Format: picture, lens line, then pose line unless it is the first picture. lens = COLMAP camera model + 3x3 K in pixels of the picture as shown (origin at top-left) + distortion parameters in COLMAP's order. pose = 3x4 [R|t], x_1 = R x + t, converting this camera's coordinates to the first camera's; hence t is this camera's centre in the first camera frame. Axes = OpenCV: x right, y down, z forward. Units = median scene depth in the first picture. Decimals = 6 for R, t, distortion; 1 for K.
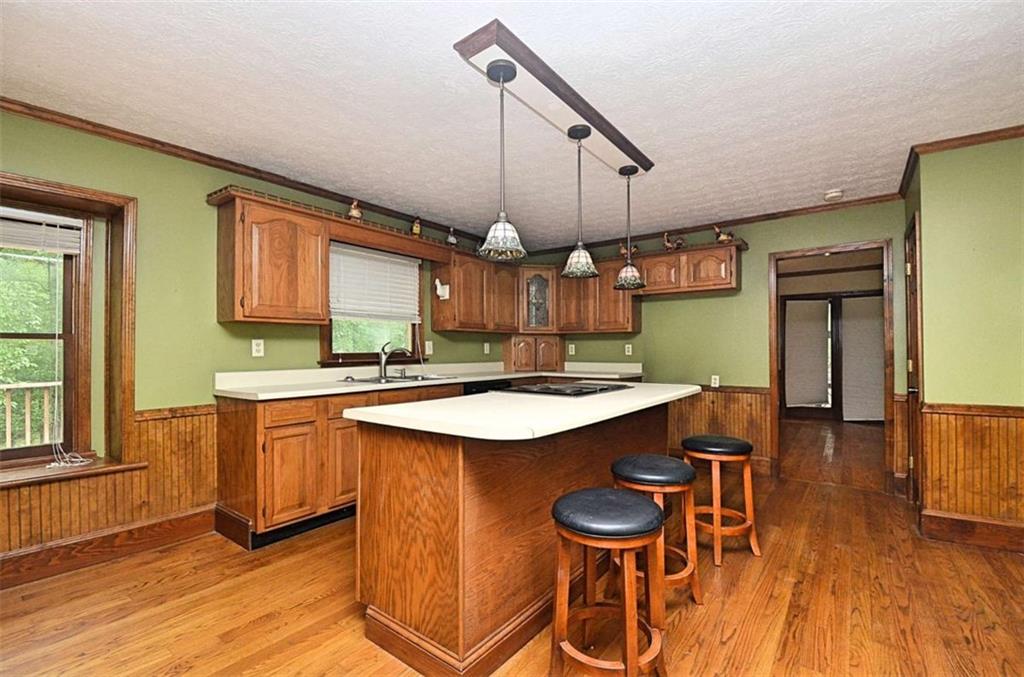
lens RADIAL K [[443.7, 0, 526.0], [0, 443.7, 345.2], [0, 0, 1]] dist [0.017240, -0.020196]
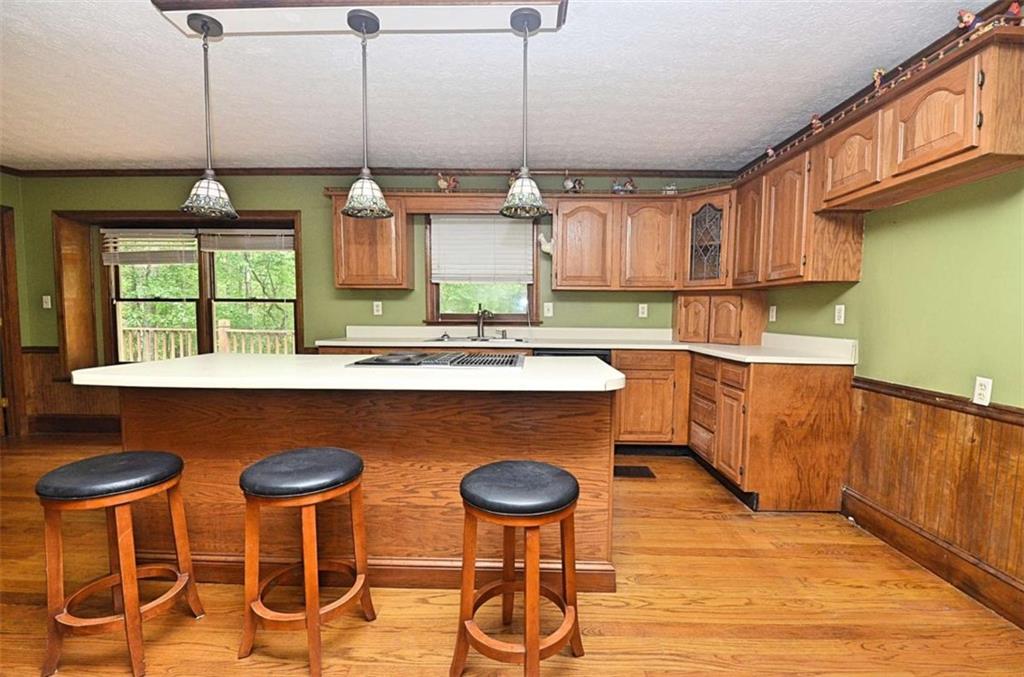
lens RADIAL K [[443.7, 0, 526.0], [0, 443.7, 345.2], [0, 0, 1]] dist [0.017240, -0.020196]
pose [[0.581693, 0.066168, -0.810713, 0.718598], [-0.002984, 0.996853, 0.079219, 0.009510], [0.813403, -0.043662, 0.580059, 0.591241]]
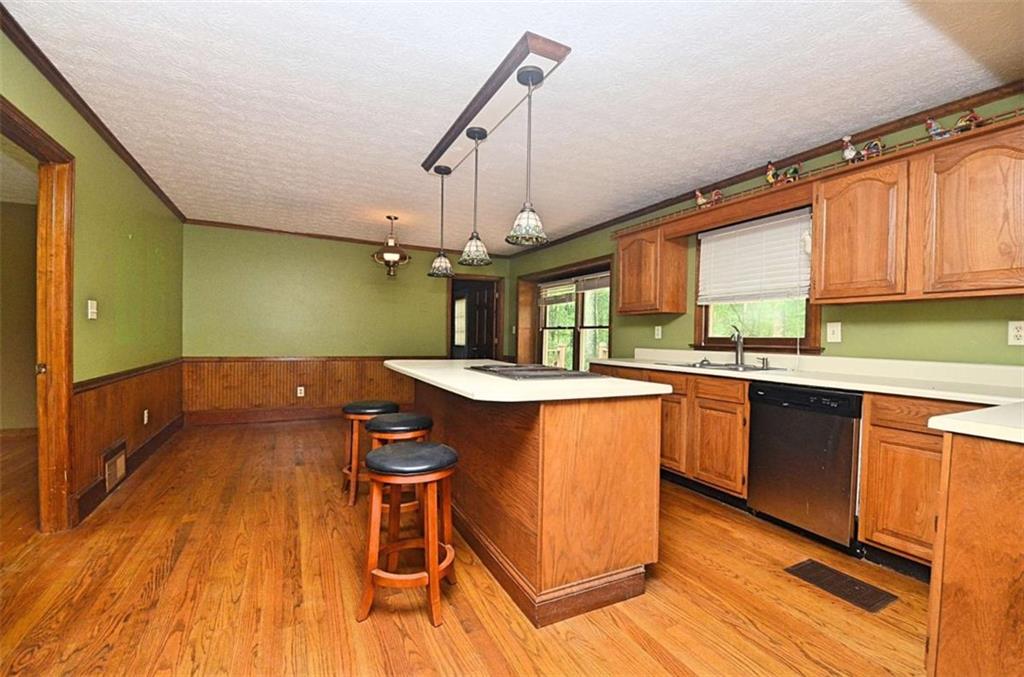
lens RADIAL K [[440.1, 0, 514.2], [0, 440.1, 343.4], [0, 0, 1]] dist [0.013137, -0.020266]
pose [[-0.447892, 0.009809, -0.894034, 0.821118], [-0.008296, 0.999851, 0.015127, 0.023839], [0.894049, 0.014192, -0.447744, 1.215519]]
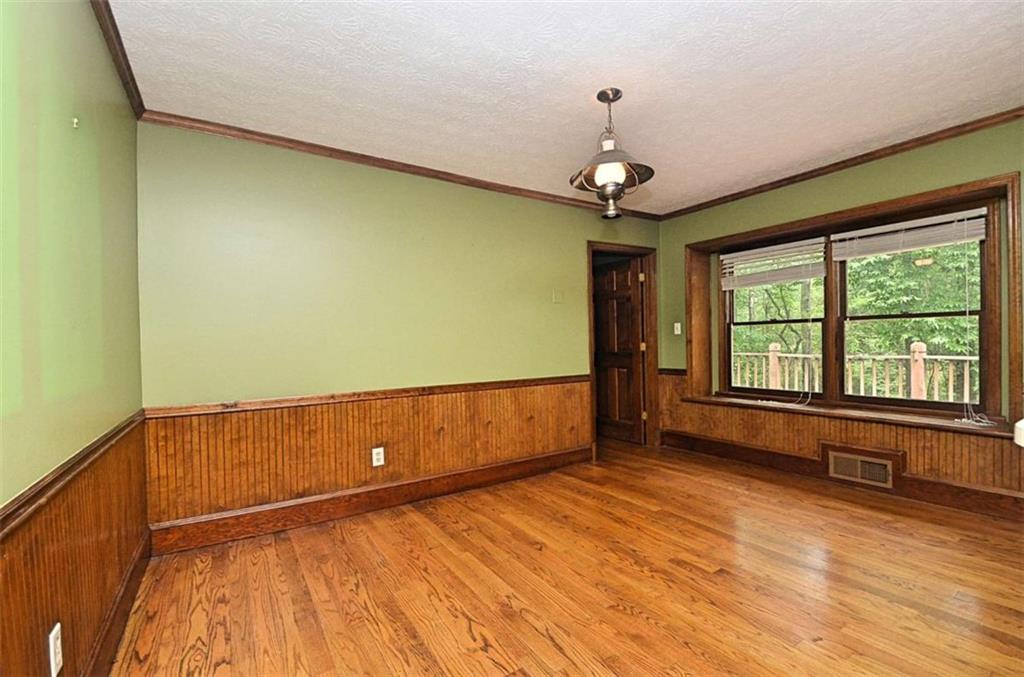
lens RADIAL K [[440.1, 0, 514.2], [0, 440.1, 343.4], [0, 0, 1]] dist [0.013137, -0.020266]
pose [[-0.371904, 0.019940, -0.928057, 0.361713], [0.033422, 0.999409, 0.008079, 0.008722], [0.927669, -0.028013, -0.372351, 0.229609]]
